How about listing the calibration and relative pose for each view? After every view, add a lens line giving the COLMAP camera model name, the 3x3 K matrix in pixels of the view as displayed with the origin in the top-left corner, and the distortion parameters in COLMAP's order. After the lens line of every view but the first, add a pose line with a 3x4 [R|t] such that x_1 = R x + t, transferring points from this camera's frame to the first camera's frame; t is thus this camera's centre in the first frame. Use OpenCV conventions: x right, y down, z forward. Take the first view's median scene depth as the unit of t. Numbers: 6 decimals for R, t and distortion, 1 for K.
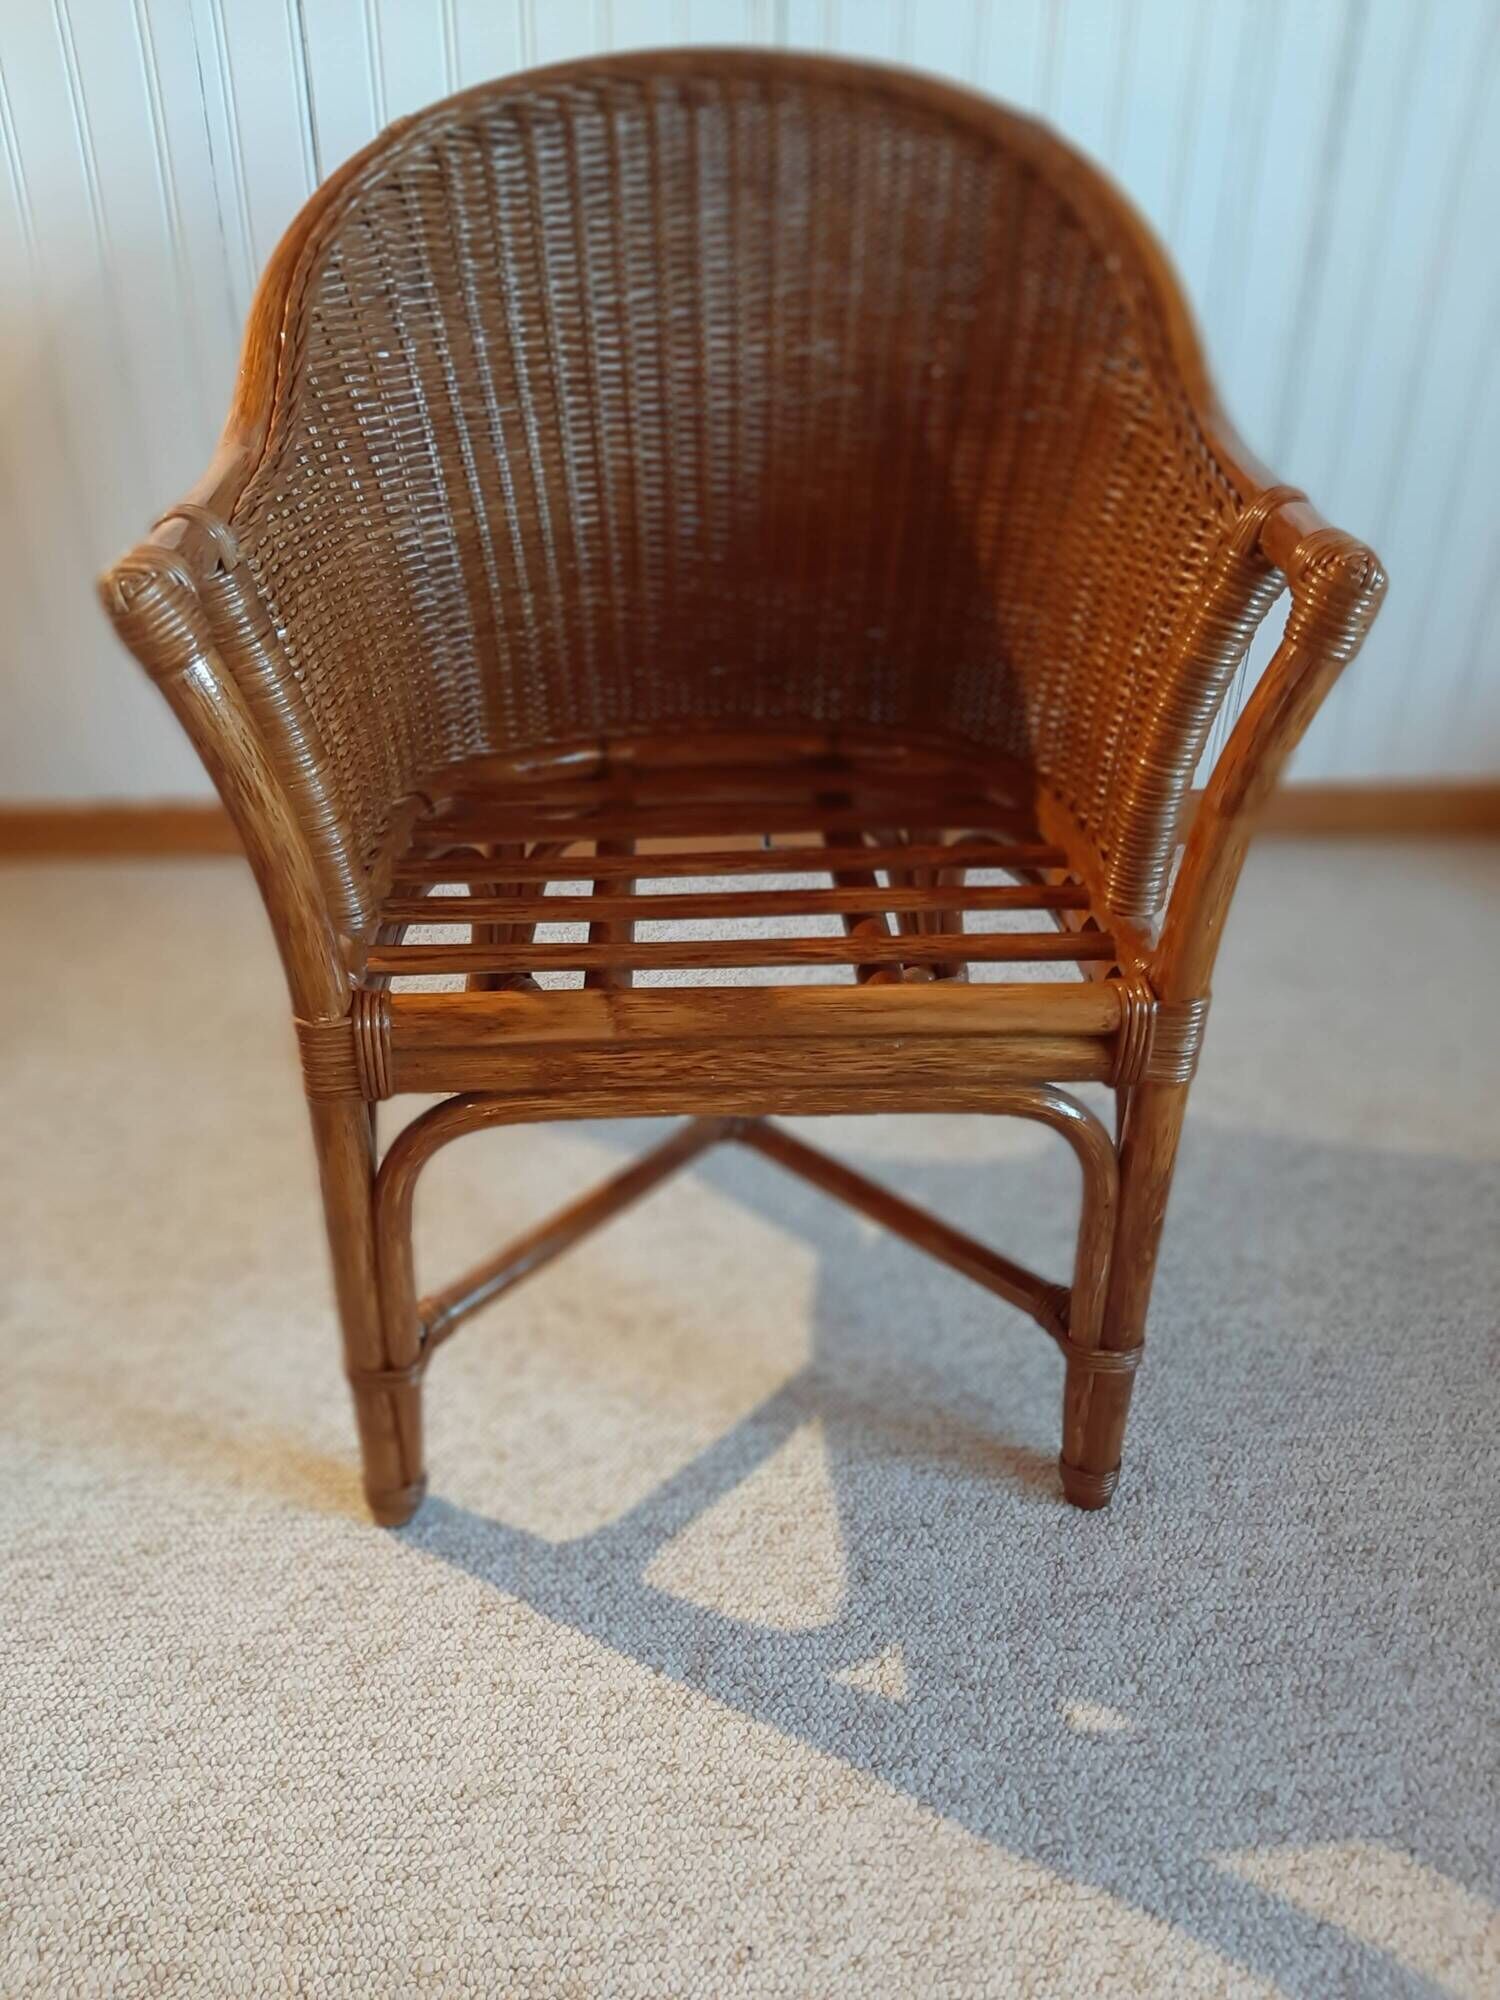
lens RADIAL K [[1628.9, 0, 762.2], [0, 1628.9, 1000.8], [0, 0, 1]] dist [0.013442, -0.080851]
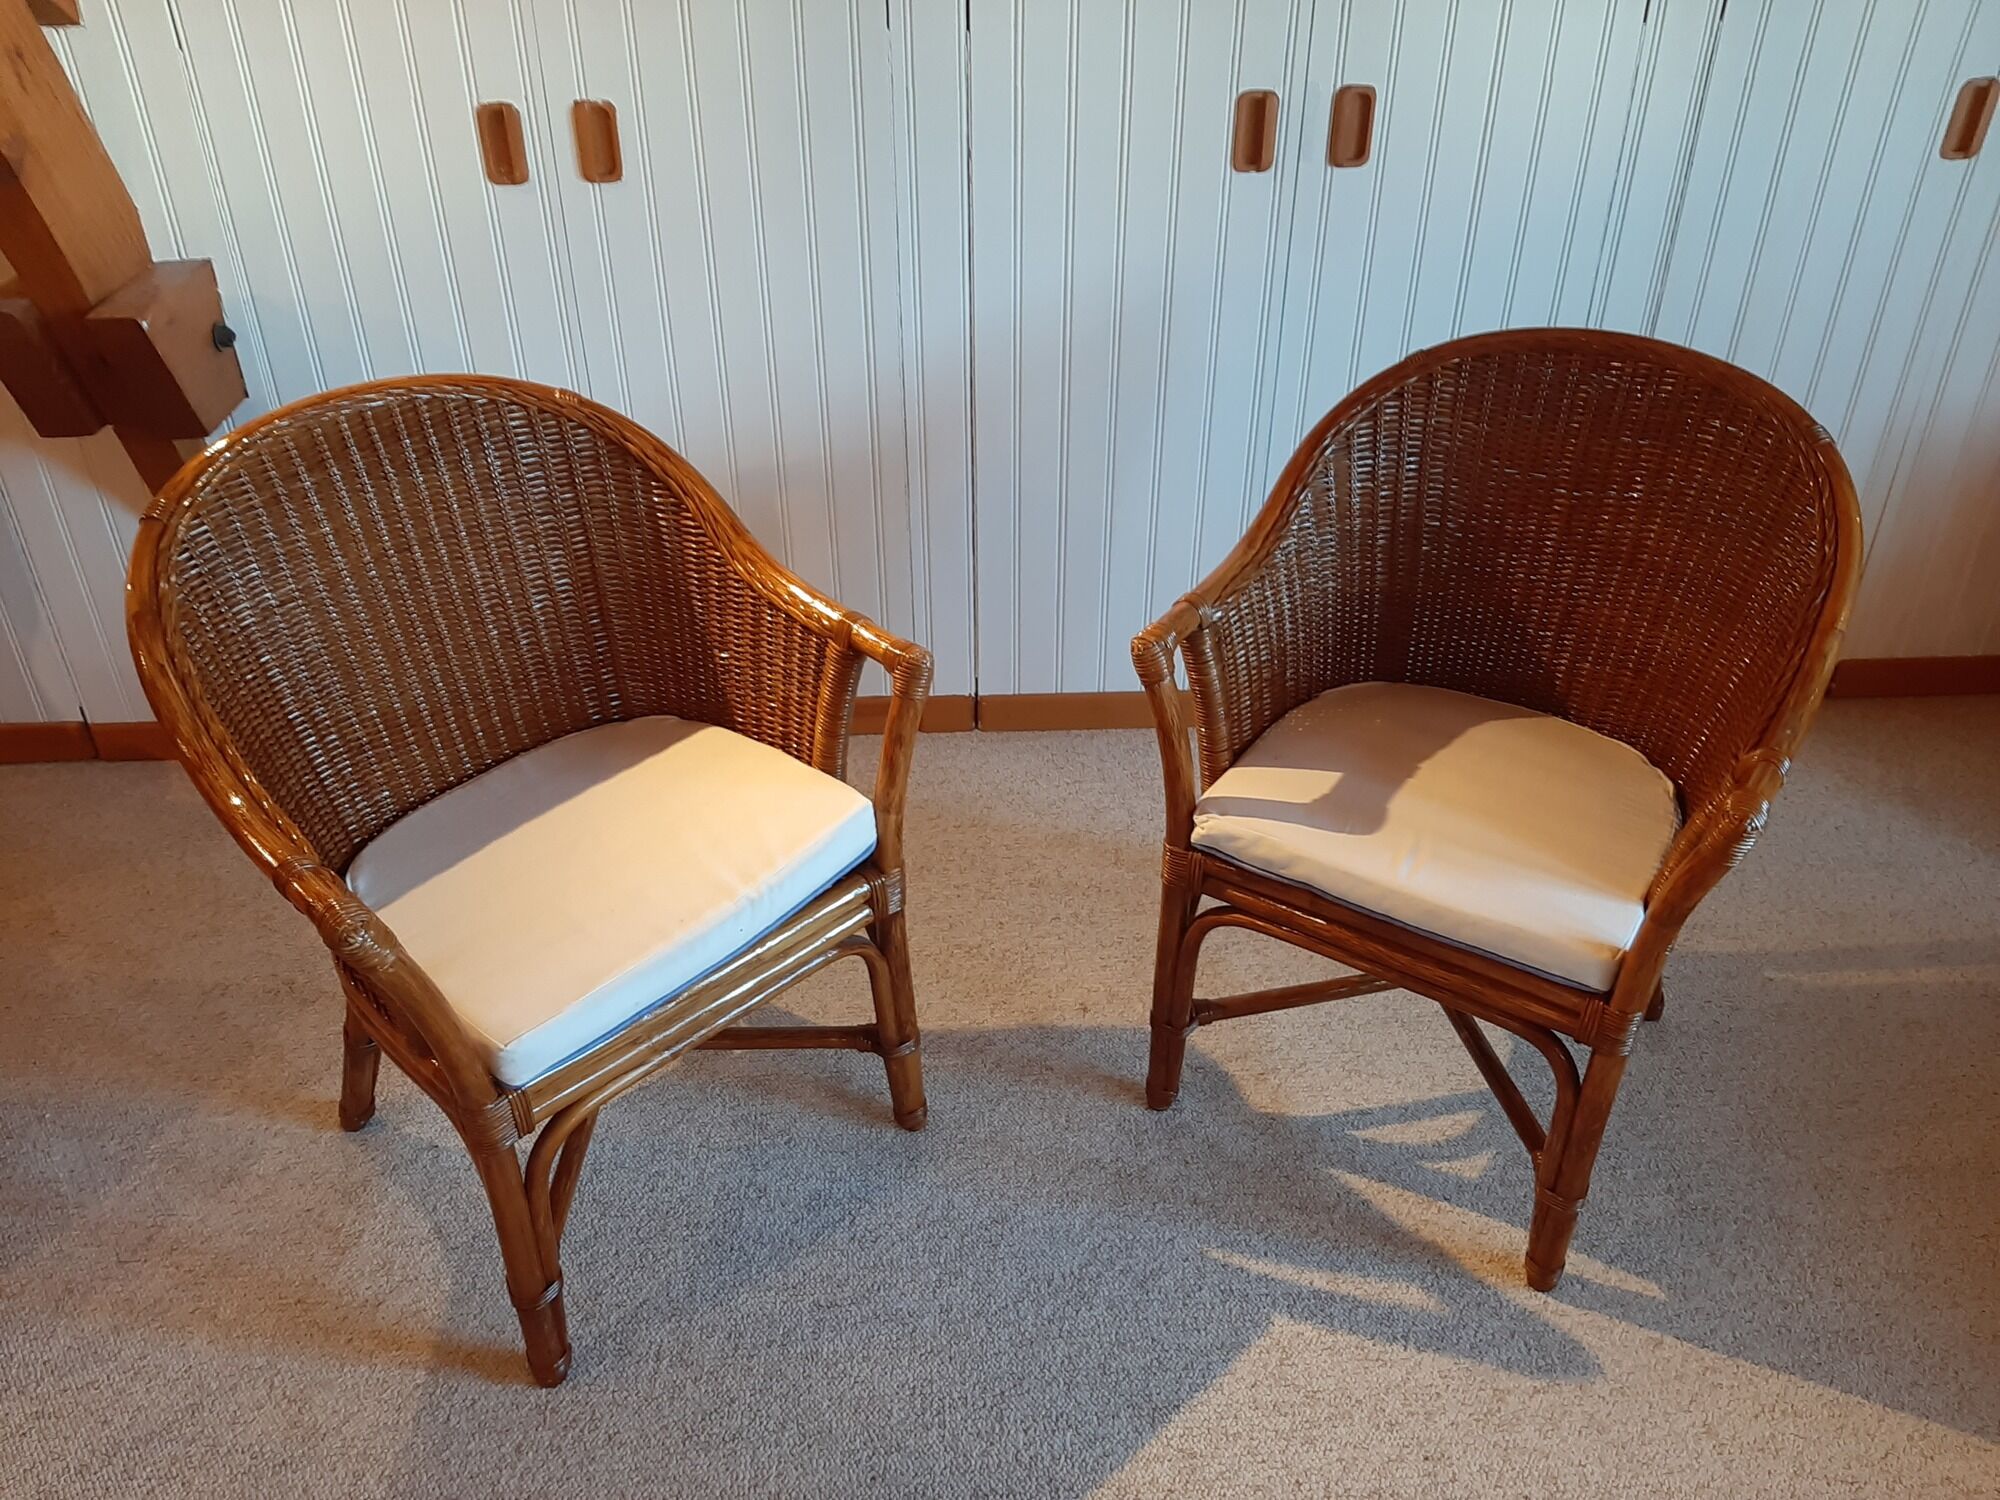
lens RADIAL K [[1631.3, 0, 1001.8], [0, 1631.3, 778.3], [0, 0, 1]] dist [0.015579, -0.081451]
pose [[0.999863, -0.016443, 0.001896, -0.384663], [0.016301, 0.998086, 0.059649, -0.242295], [-0.002873, -0.059610, 0.998218, -0.725495]]
